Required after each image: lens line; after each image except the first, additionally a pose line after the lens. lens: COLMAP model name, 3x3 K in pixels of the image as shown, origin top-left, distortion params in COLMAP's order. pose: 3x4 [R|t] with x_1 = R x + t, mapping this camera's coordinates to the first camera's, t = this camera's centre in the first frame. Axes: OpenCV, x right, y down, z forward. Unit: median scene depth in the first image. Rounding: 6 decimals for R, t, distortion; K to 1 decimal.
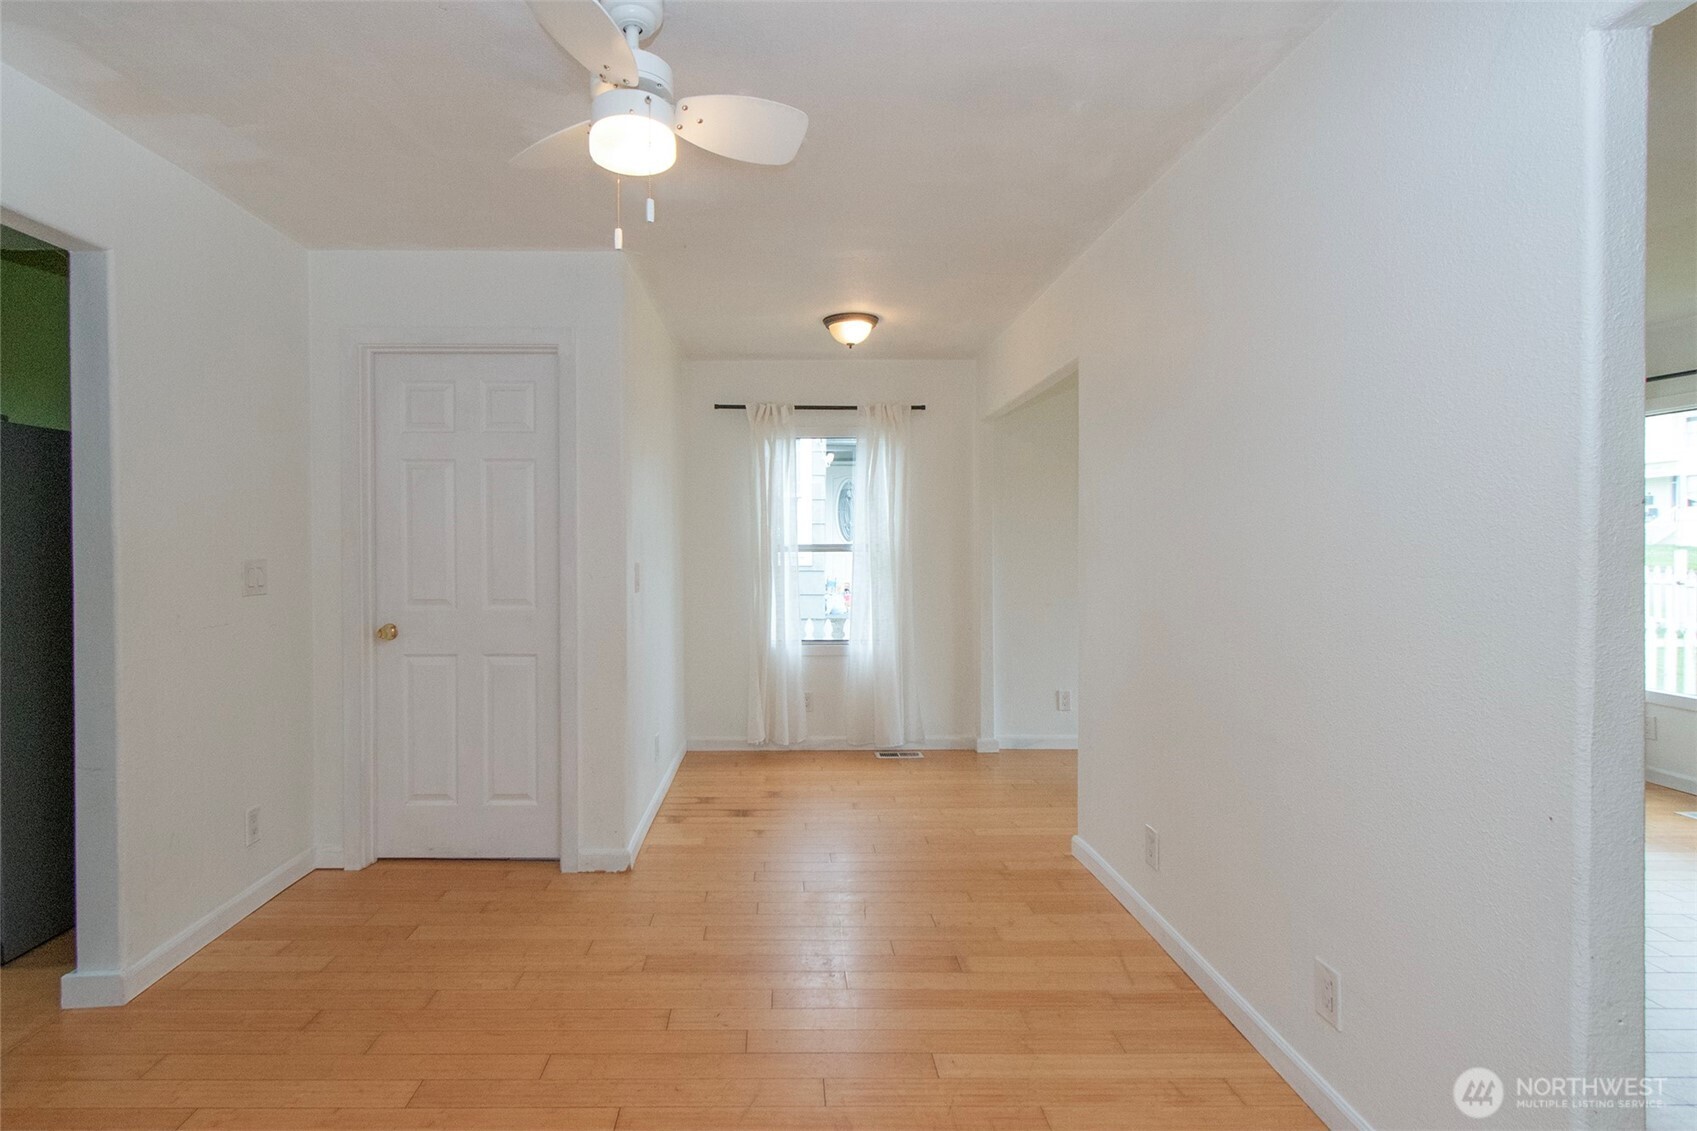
lens RADIAL K [[769.9, 0, 789.5], [0, 769.9, 544.3], [0, 0, 1]] dist [0.001686, -0.000153]
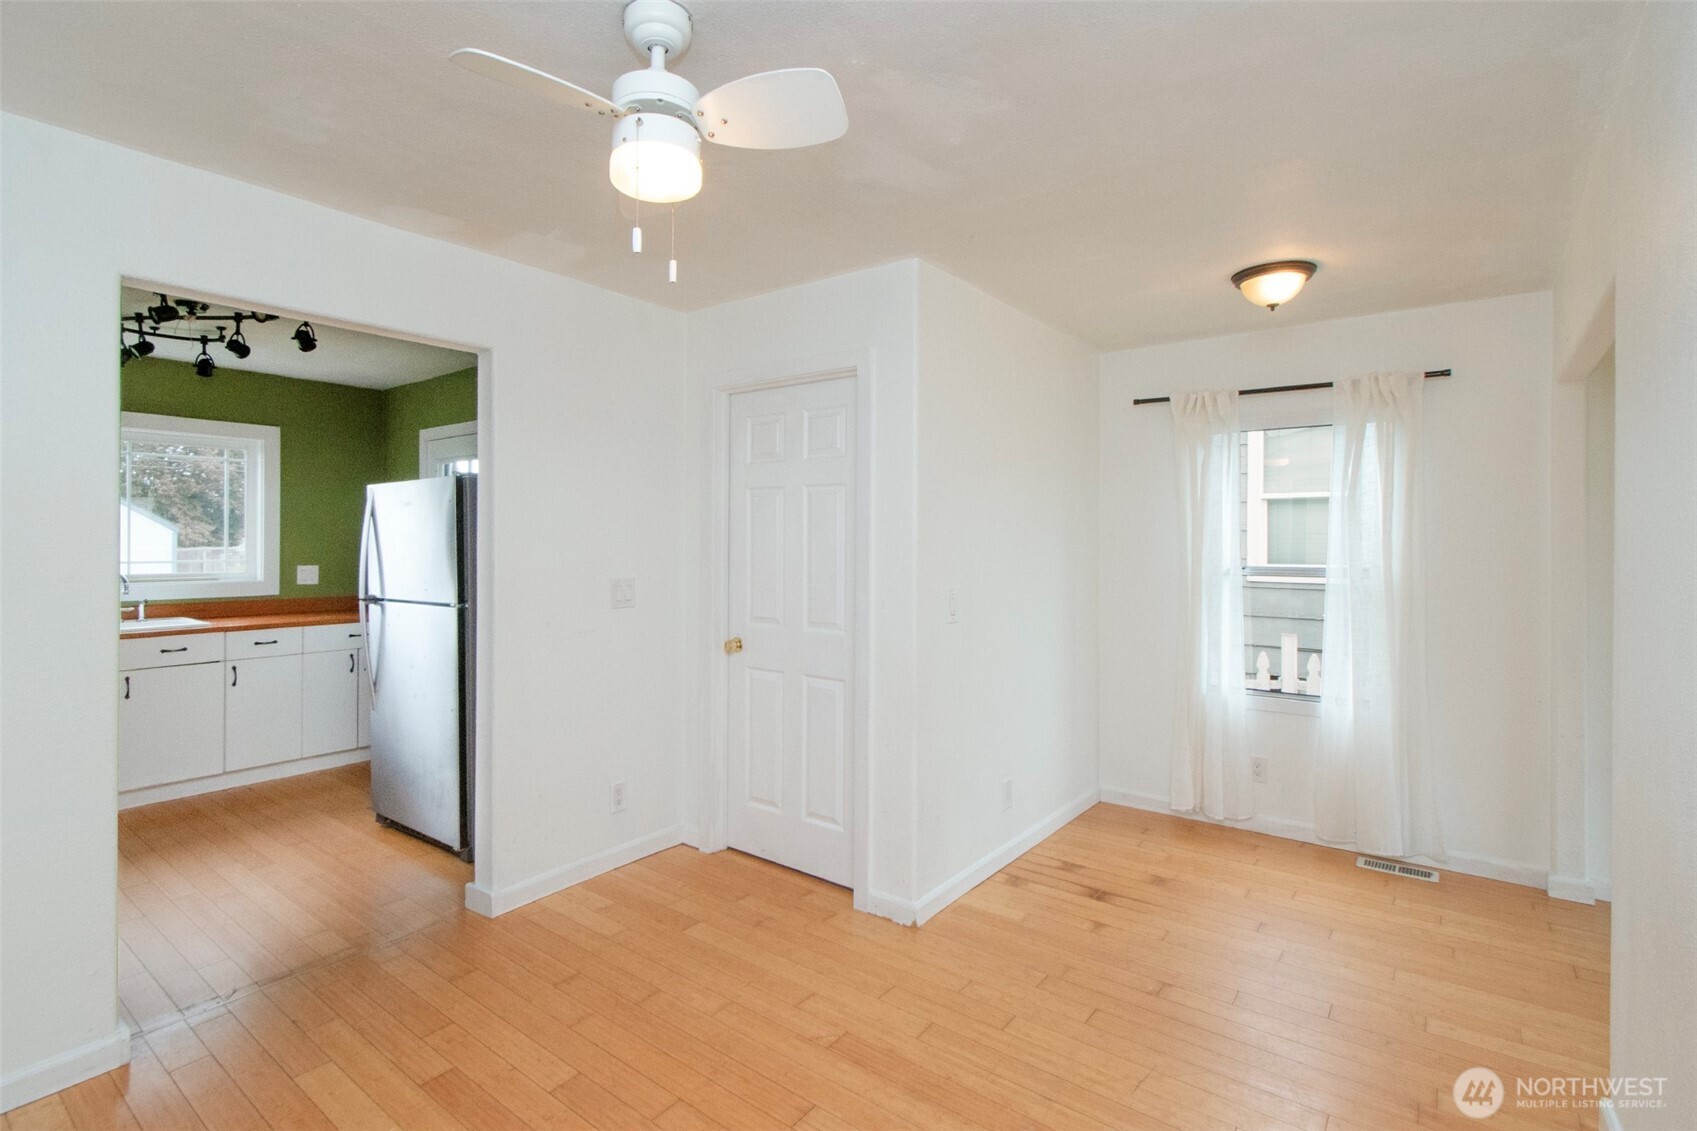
lens RADIAL K [[781.8, 0, 815.1], [0, 781.8, 540.5], [0, 0, 1]] dist [-0.000271, -0.000998]
pose [[0.794477, 0.004106, -0.607280, 0.251619], [-0.009445, 0.999940, -0.005595, -0.030735], [0.607220, 0.010181, 0.794468, 0.172750]]
